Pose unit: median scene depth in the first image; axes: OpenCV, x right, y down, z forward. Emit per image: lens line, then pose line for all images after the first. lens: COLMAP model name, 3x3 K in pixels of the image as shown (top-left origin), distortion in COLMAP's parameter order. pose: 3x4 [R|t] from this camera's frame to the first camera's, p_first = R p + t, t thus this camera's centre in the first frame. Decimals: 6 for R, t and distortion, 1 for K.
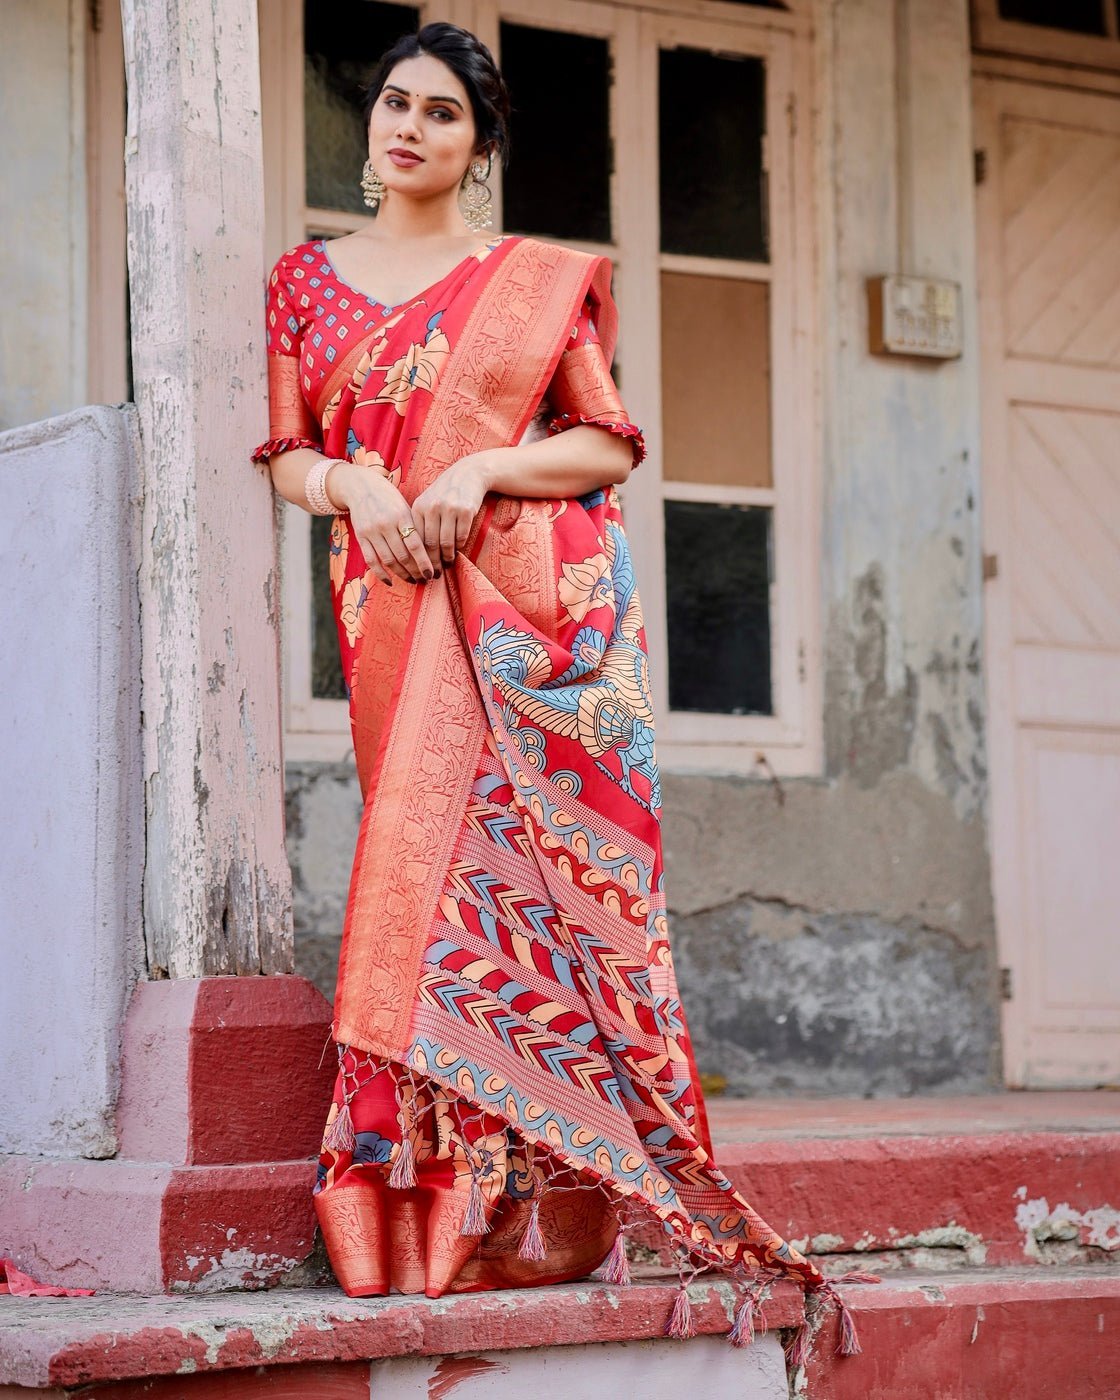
lens RADIAL K [[3885.4, 0, 618.3], [0, 3885.4, 562.9], [0, 0, 1]] dist [0.272828, 0.196437]
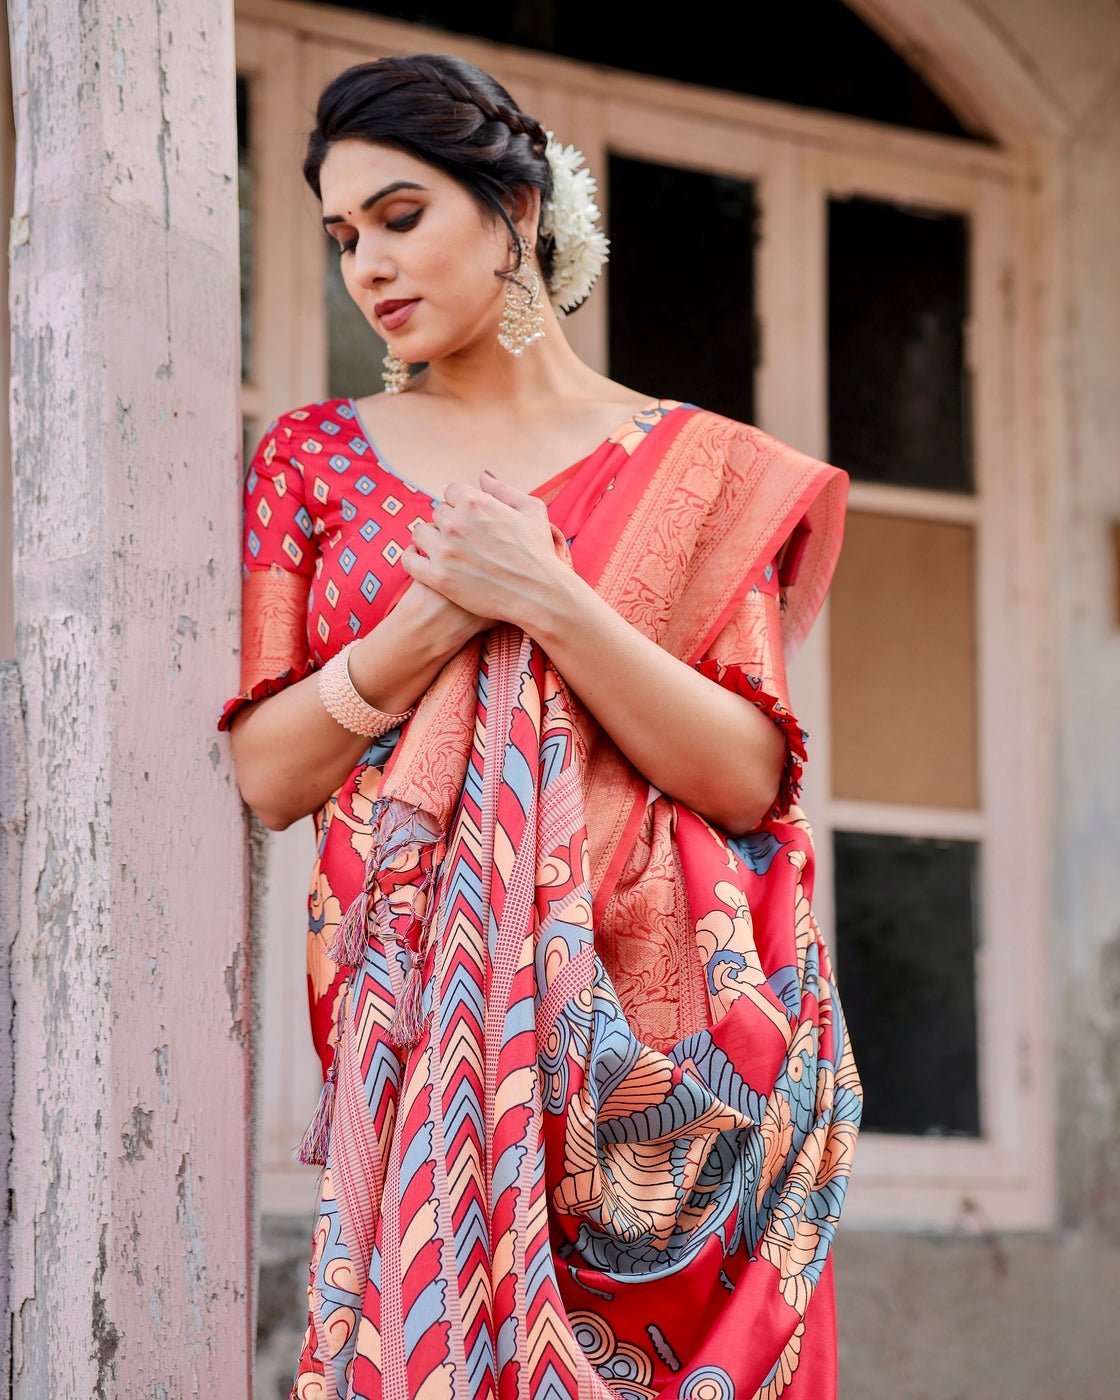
lens RADIAL K [[3936.0, 0, 597.8], [0, 3936.0, 666.1], [0, 0, 1]] dist [0.433006, -0.785139]
pose [[0.999780, 0.009952, -0.018472, -0.024558], [-0.010963, 0.998400, -0.055465, -0.007599], [0.017890, 0.055655, 0.998290, 0.403668]]
